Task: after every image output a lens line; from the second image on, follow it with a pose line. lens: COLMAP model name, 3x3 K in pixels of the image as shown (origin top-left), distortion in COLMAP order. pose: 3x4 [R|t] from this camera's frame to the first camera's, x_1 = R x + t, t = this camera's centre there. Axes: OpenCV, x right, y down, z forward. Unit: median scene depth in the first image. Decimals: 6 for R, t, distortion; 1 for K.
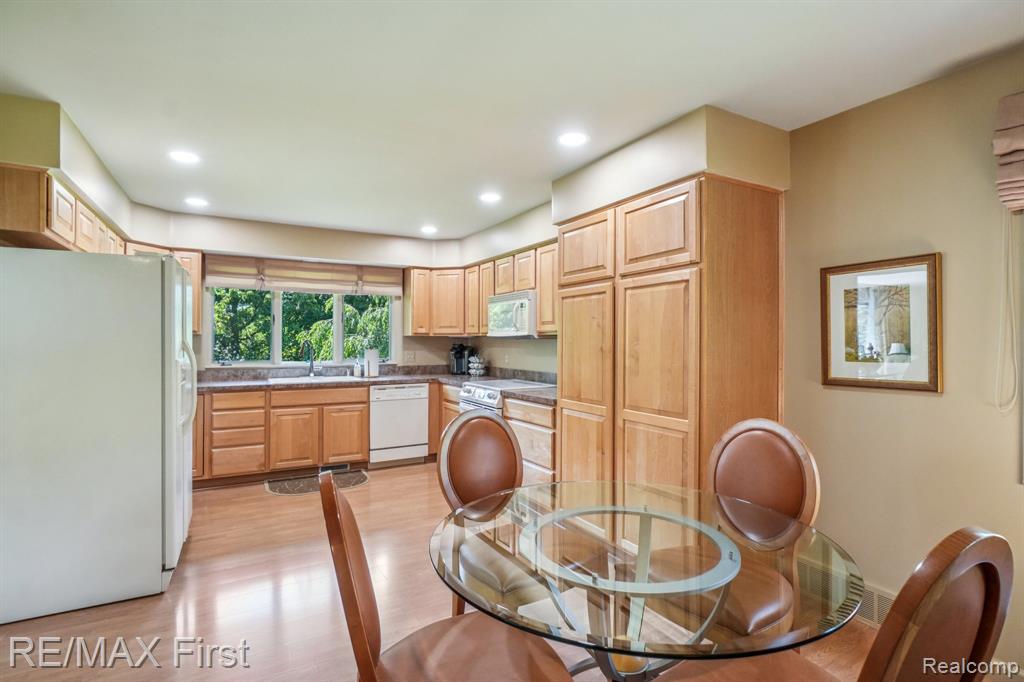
lens RADIAL K [[489.6, 0, 510.8], [0, 489.6, 340.3], [0, 0, 1]] dist [0.000803, -0.000106]
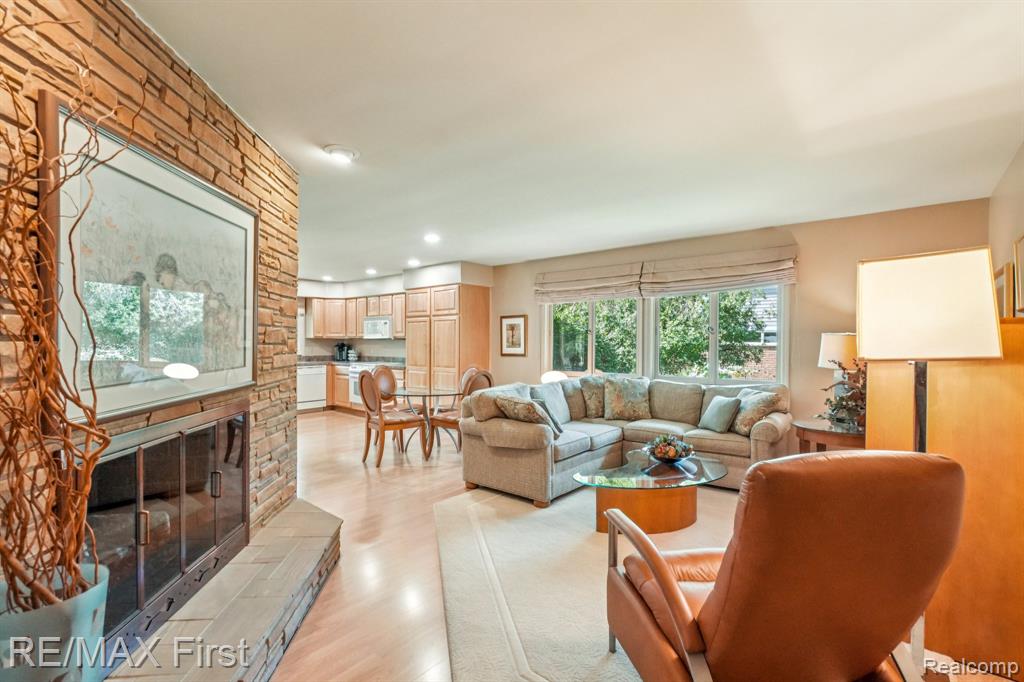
lens RADIAL K [[463.8, 0, 493.8], [0, 463.8, 348.6], [0, 0, 1]] dist [0.002800, 0.000105]
pose [[0.944882, -0.007383, 0.327327, -0.153942], [0.001270, 0.999821, 0.018884, -0.002309], [-0.327408, -0.017427, 0.944722, -0.800559]]
